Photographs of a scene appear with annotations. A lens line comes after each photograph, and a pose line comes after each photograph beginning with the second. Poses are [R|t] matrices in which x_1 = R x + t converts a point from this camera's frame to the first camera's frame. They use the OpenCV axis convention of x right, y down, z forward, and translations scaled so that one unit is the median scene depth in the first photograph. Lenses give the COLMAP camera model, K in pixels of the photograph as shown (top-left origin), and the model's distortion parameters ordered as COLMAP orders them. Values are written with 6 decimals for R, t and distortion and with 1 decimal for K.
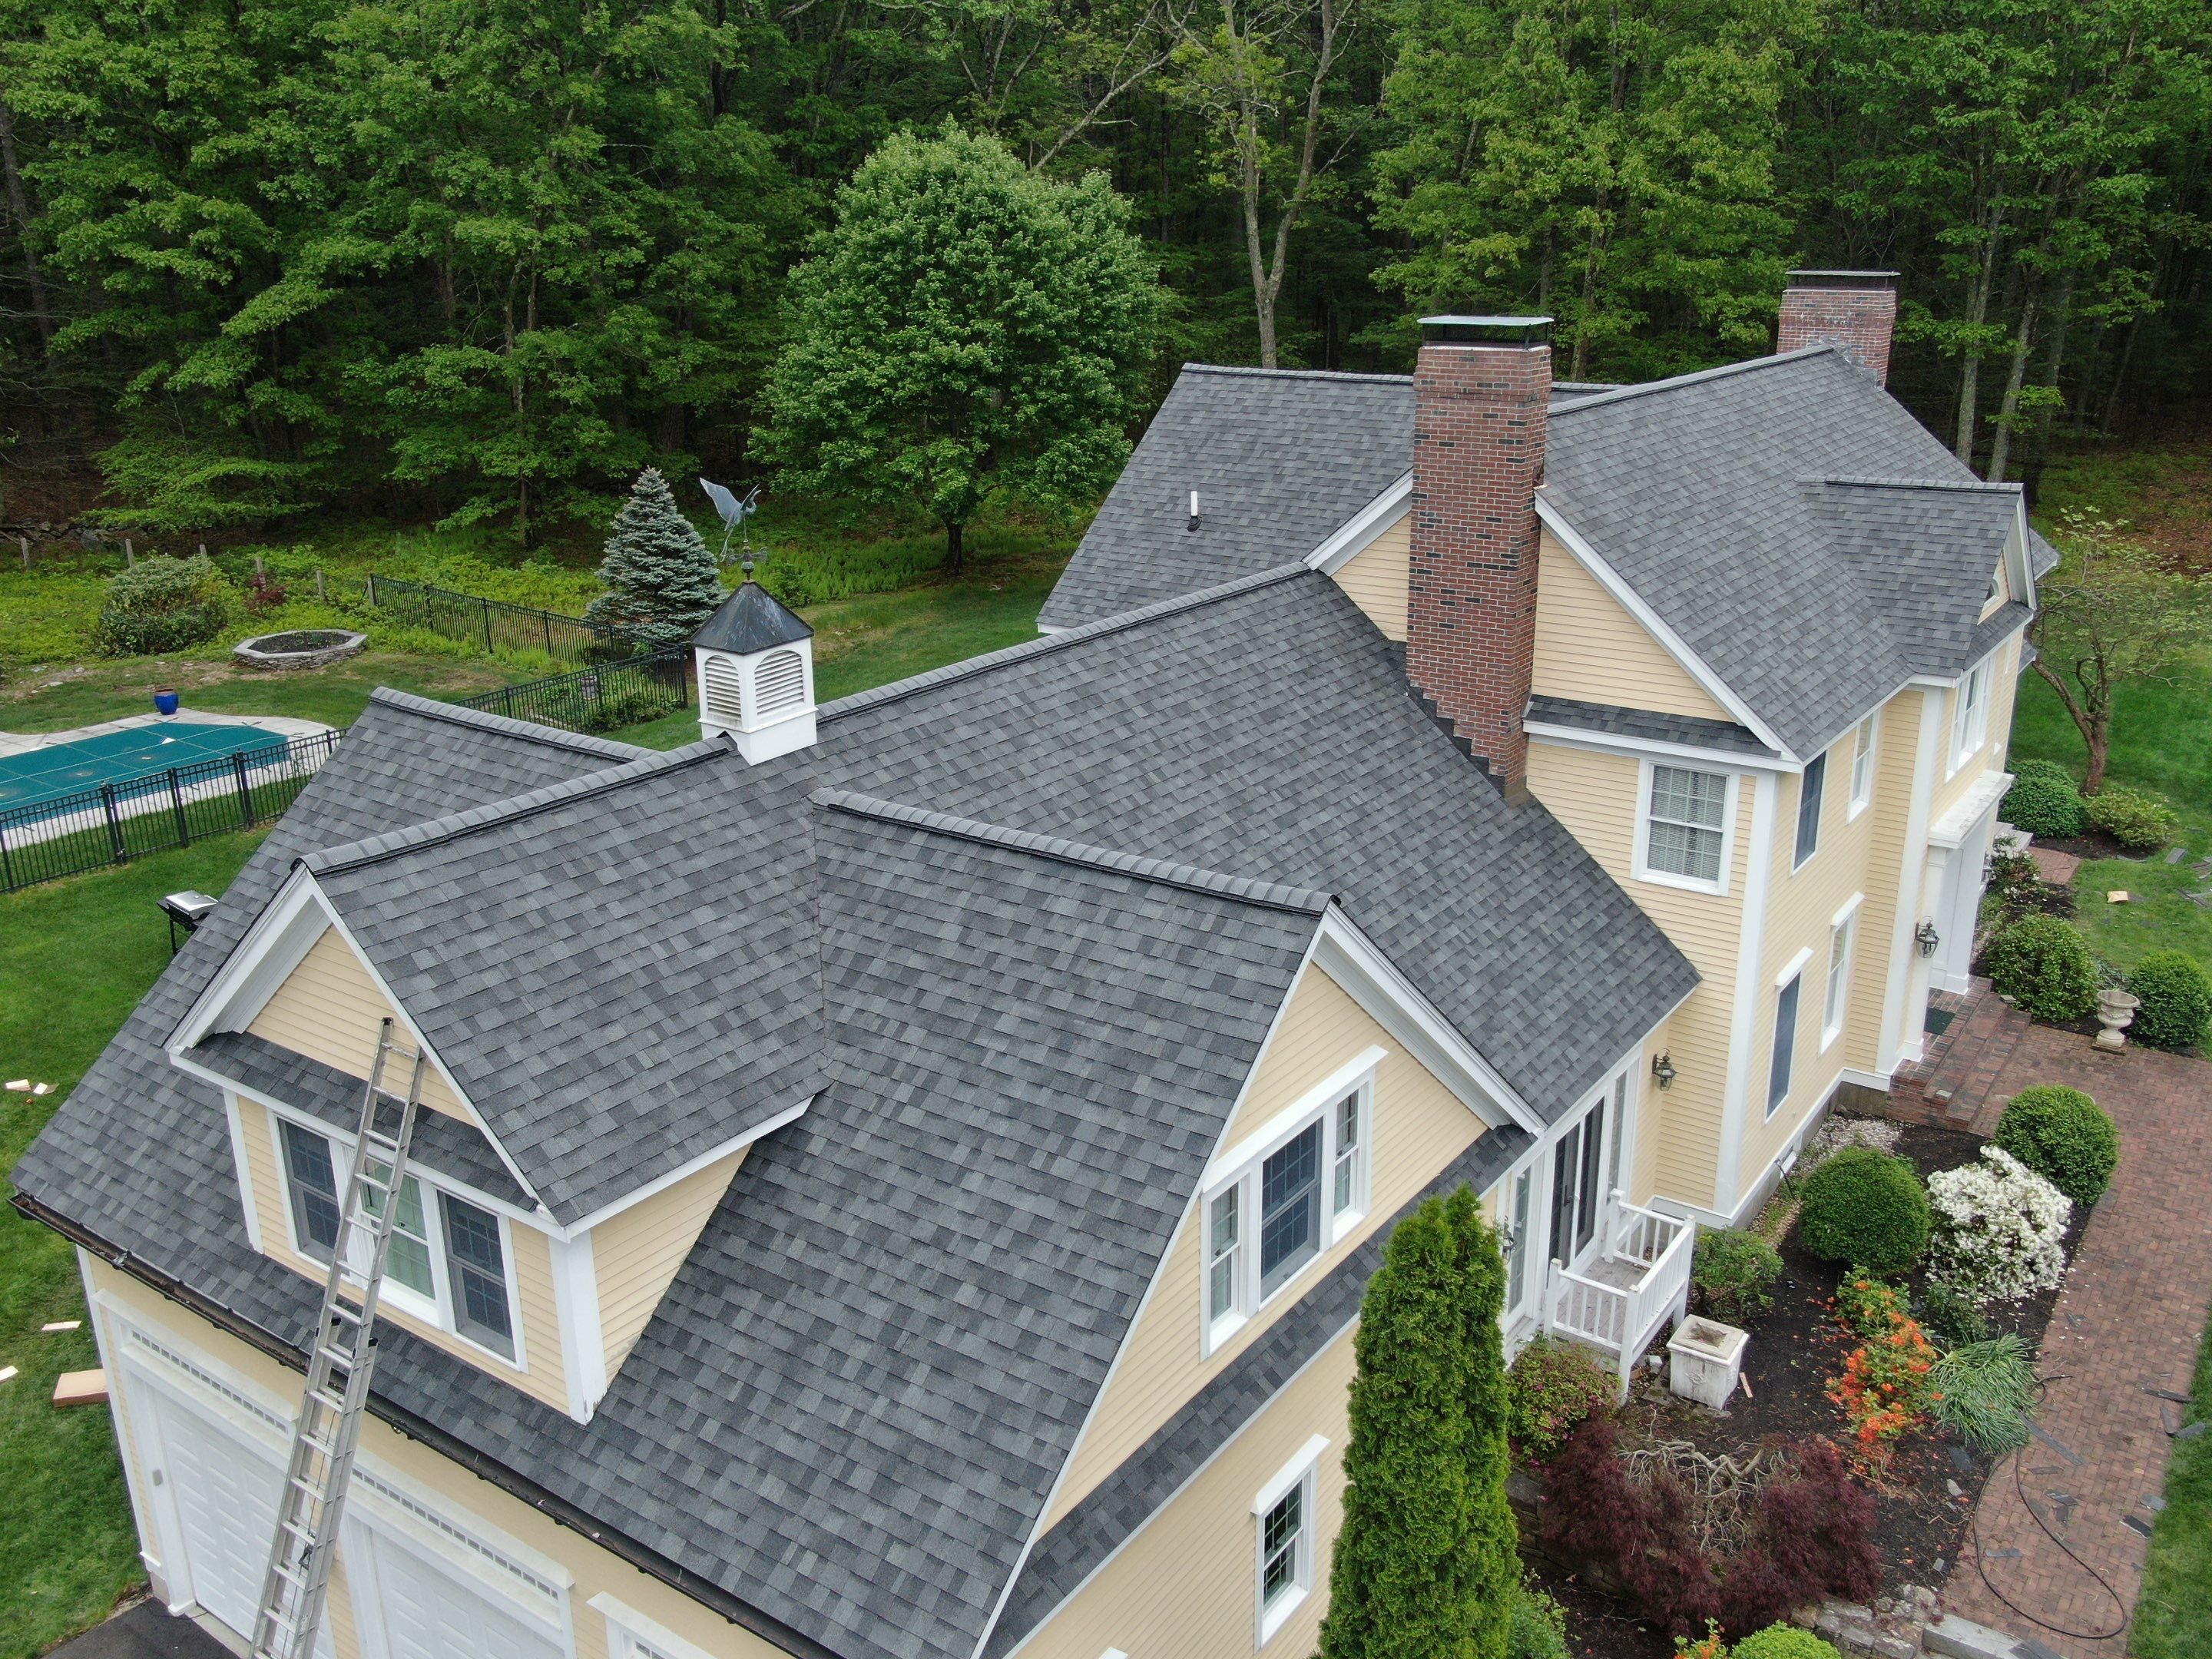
lens RADIAL K [[1930.4, 0, 1106.0], [0, 1930.4, 829.5], [0, 0, 1]] dist [0.012546, -0.001208]
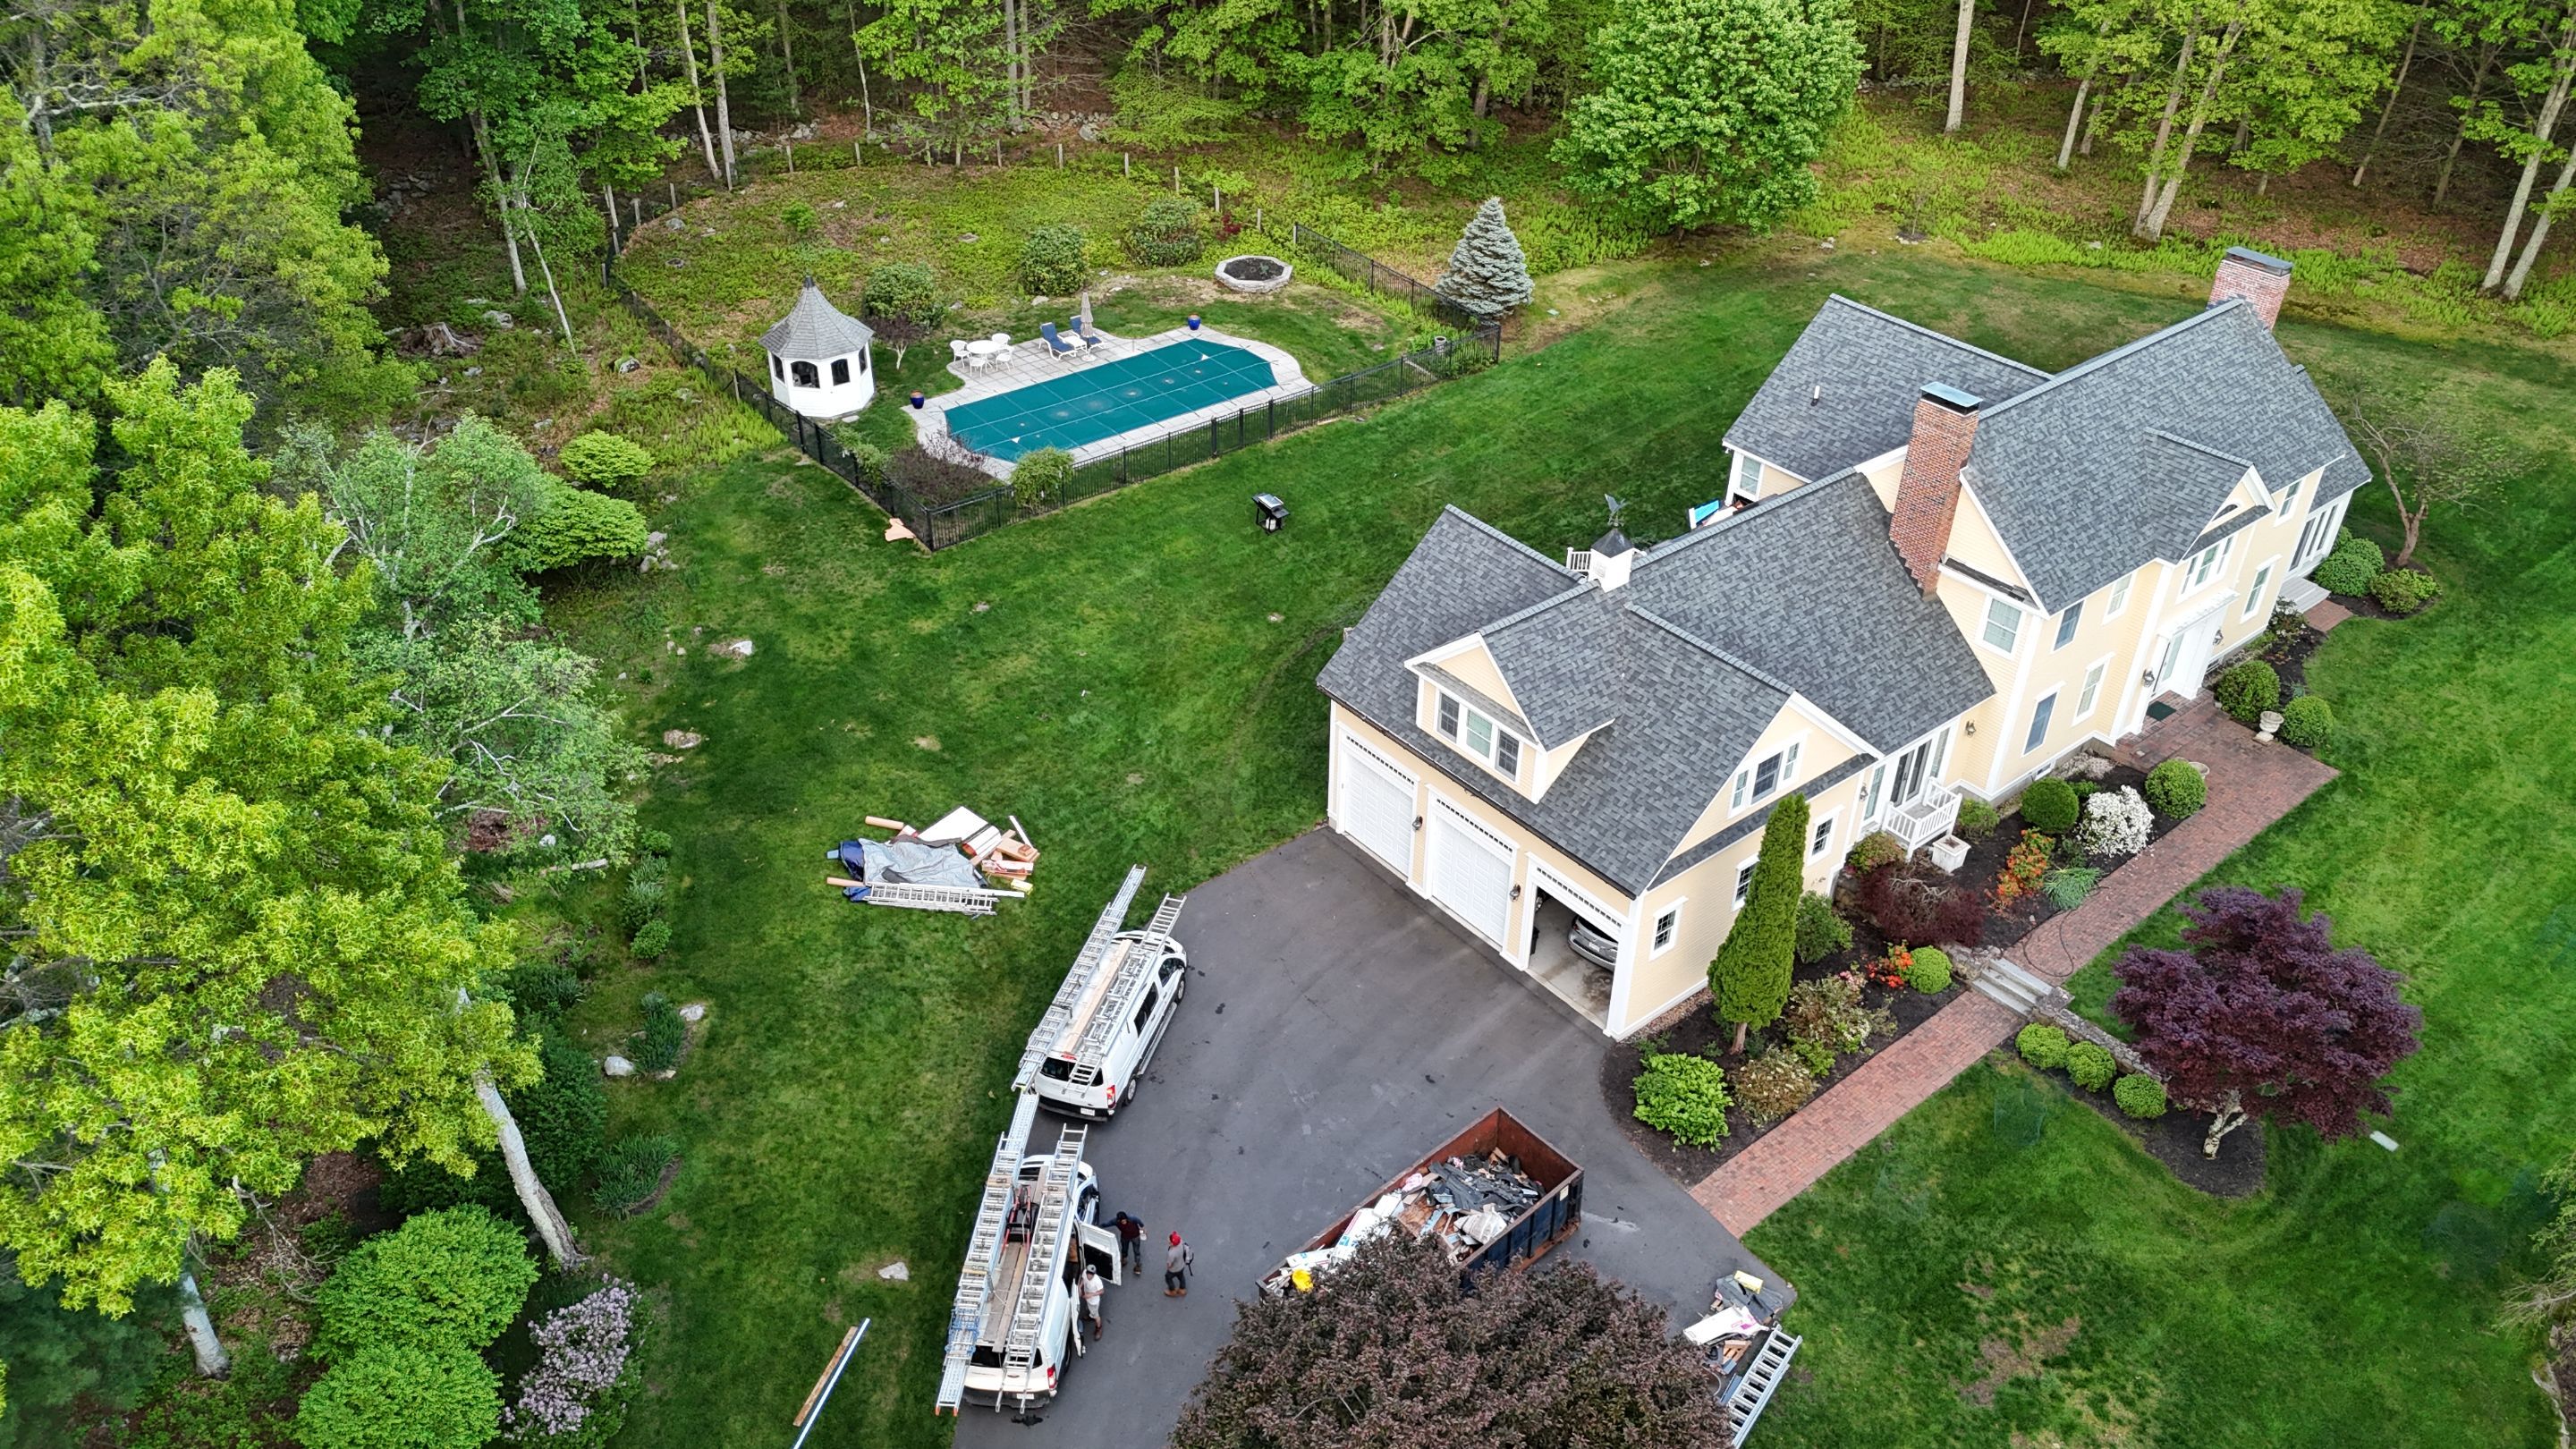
lens RADIAL K [[1894.8, 0, 1280.4], [0, 1894.8, 720.8], [0, 0, 1]] dist [0.087054, -0.088869]
pose [[0.963004, 0.170332, -0.208833, -0.021132], [-0.110254, 0.956123, 0.271428, -0.420374], [0.245903, -0.238361, 0.939529, -1.348025]]
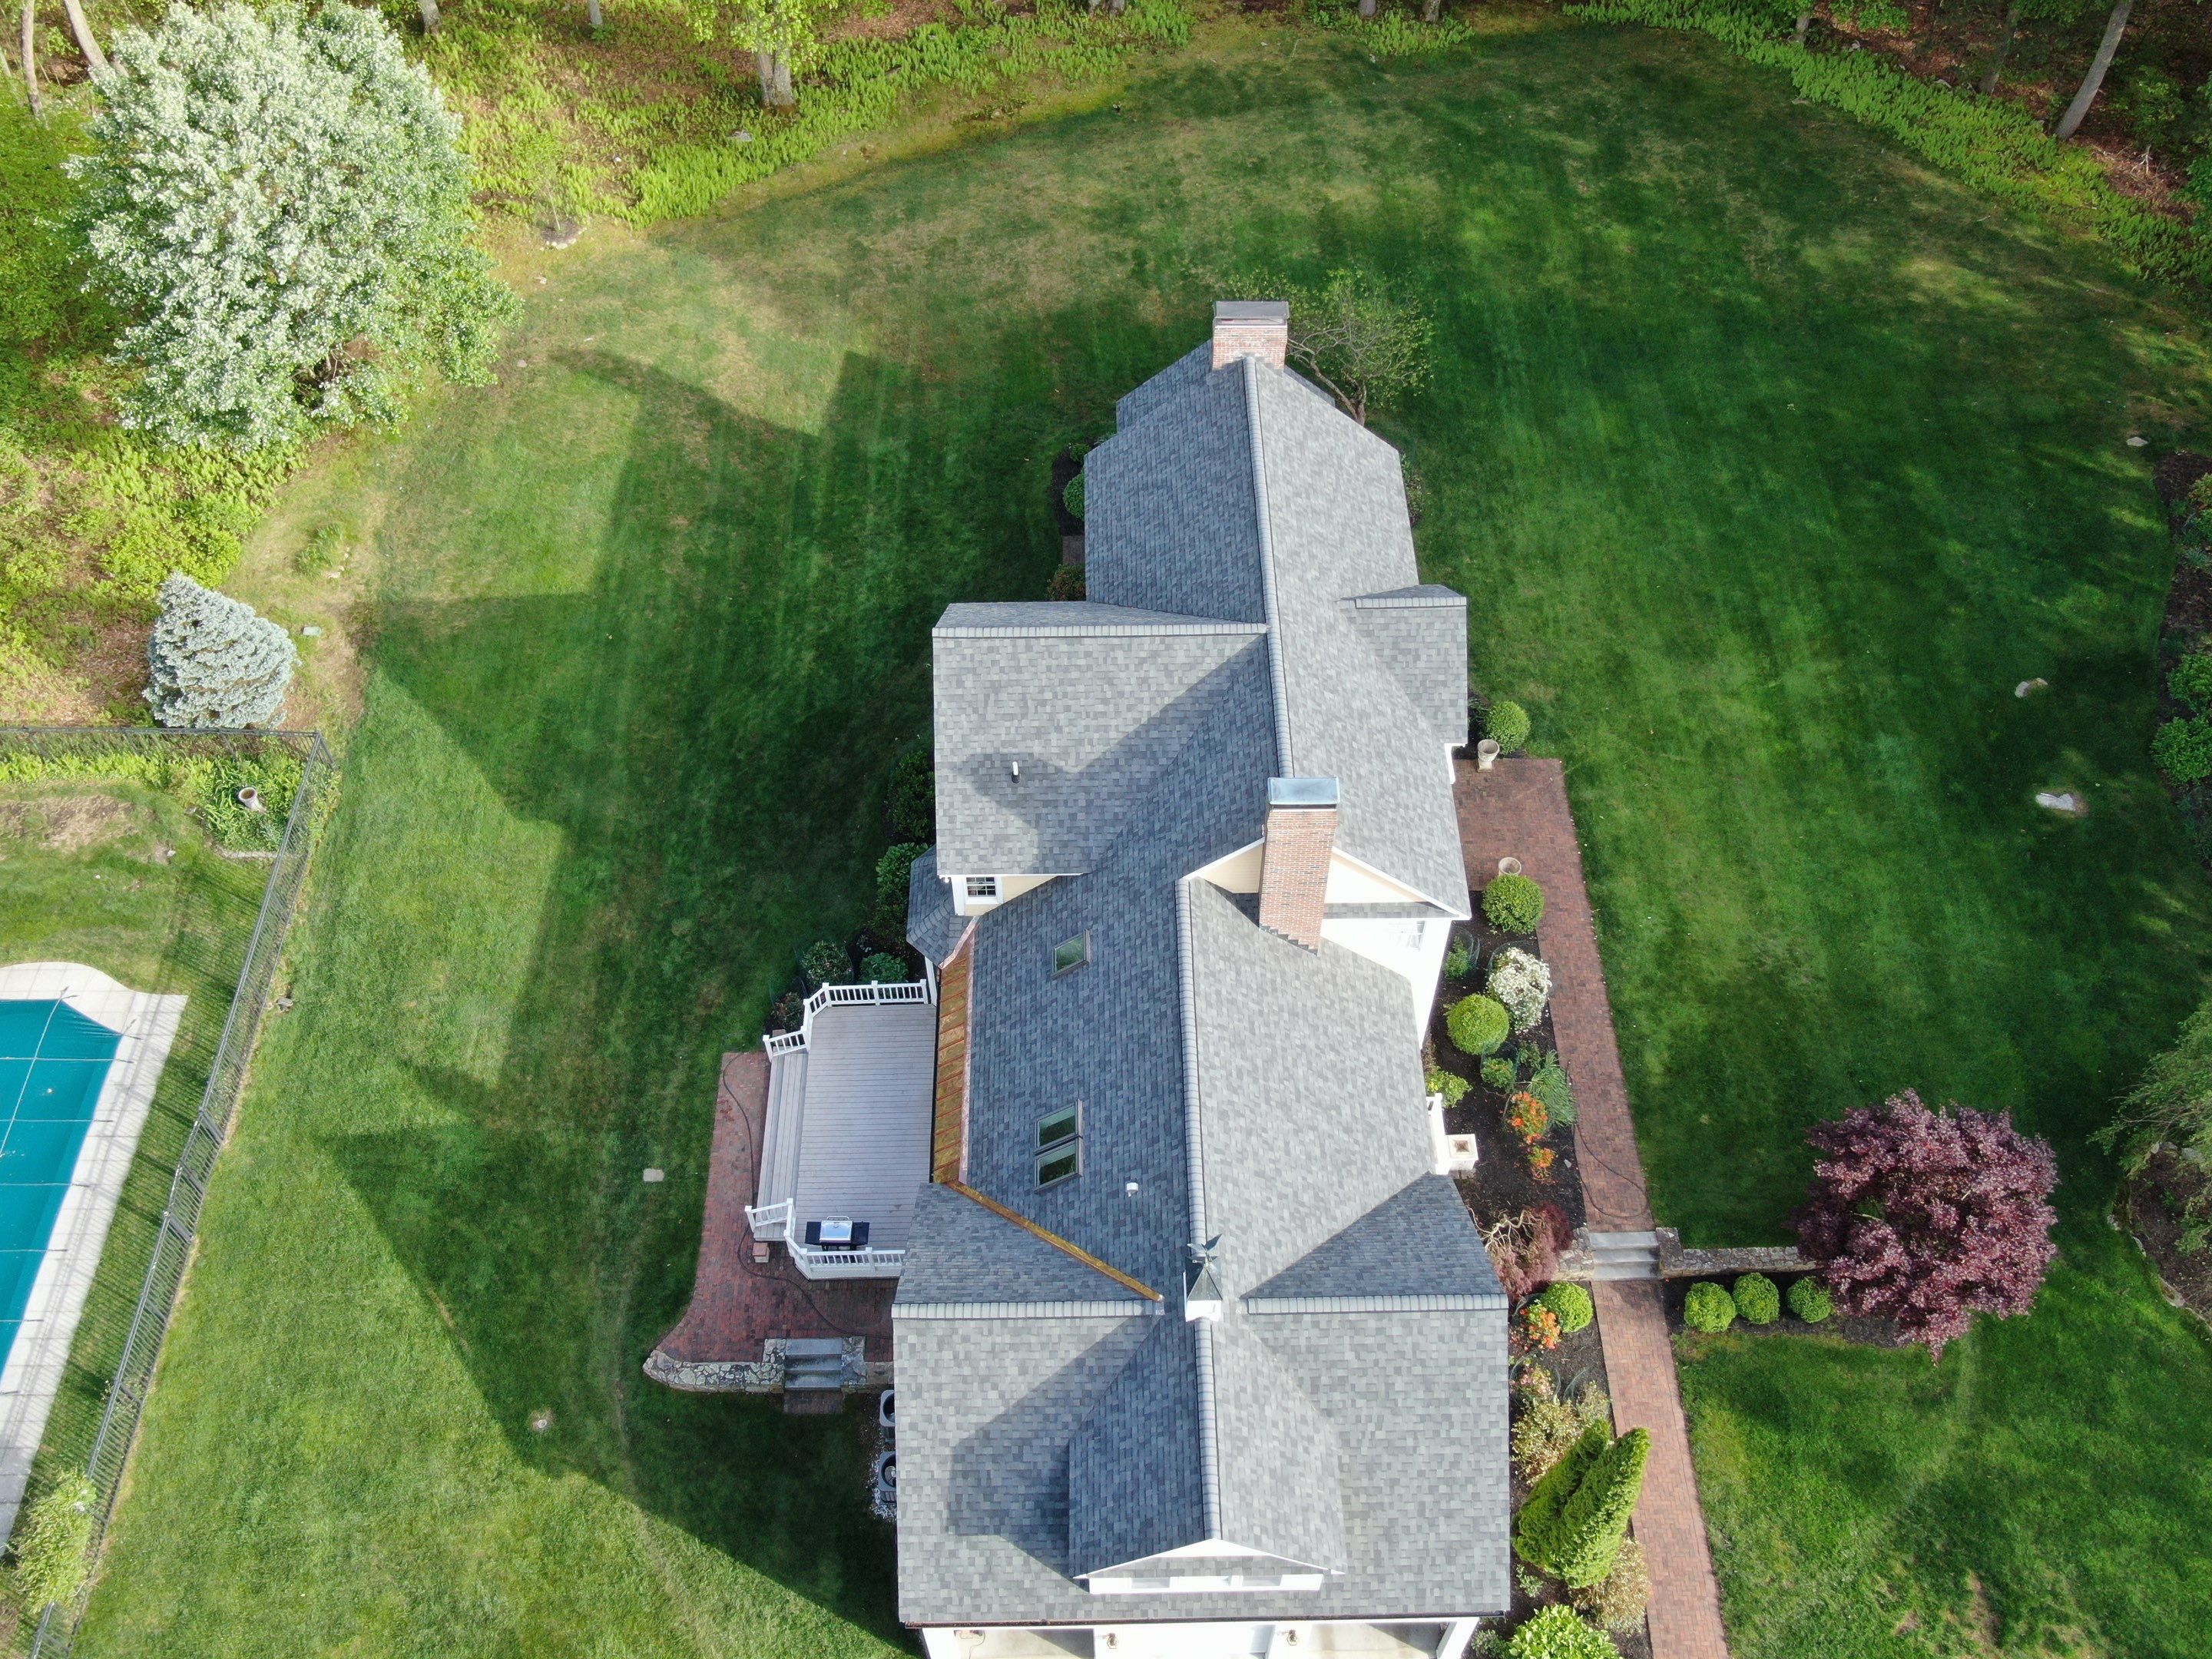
lens RADIAL K [[1930.4, 0, 1106.0], [0, 1930.4, 829.5], [0, 0, 1]] dist [0.012546, -0.001208]
pose [[0.801564, -0.469595, 0.370102, -0.621866], [0.182499, 0.781611, 0.596472, -1.332311], [-0.569376, -0.410567, 0.712212, -0.161407]]
